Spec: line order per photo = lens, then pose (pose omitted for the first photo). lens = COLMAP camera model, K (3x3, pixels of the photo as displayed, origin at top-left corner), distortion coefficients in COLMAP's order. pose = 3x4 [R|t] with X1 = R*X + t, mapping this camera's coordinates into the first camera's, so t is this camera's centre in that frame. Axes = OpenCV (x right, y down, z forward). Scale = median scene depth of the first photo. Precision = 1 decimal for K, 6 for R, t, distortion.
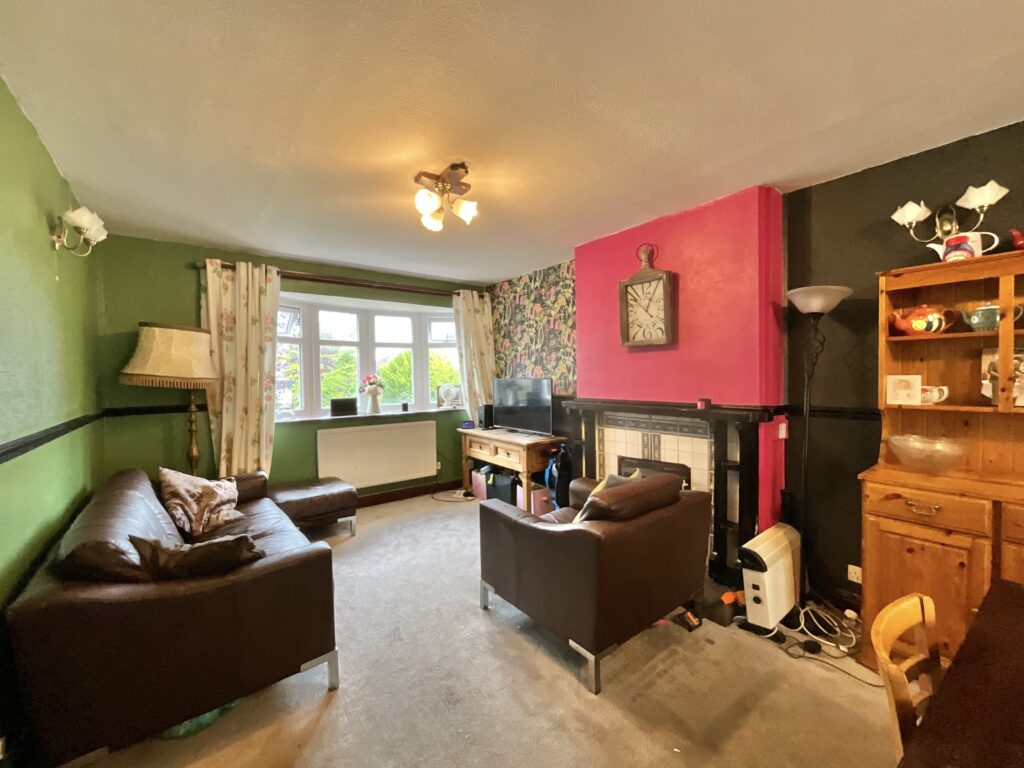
lens RADIAL K [[413.0, 0, 513.6], [0, 413.0, 386.3], [0, 0, 1]] dist [0.000938, 0.000041]
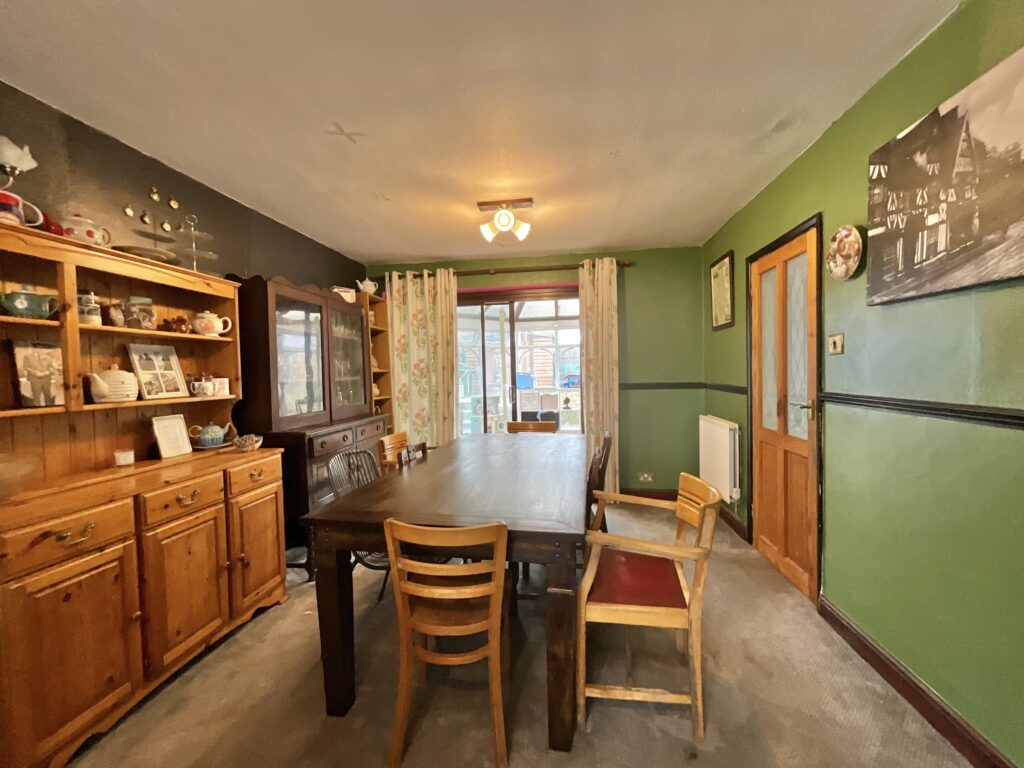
lens RADIAL K [[413.0, 0, 513.6], [0, 413.0, 386.3], [0, 0, 1]] dist [0.000938, 0.000041]
pose [[-0.700661, 0.003057, 0.713488, -0.161600], [0.051762, 0.997574, 0.046558, 0.015647], [-0.711614, 0.069553, -0.699119, 0.917641]]
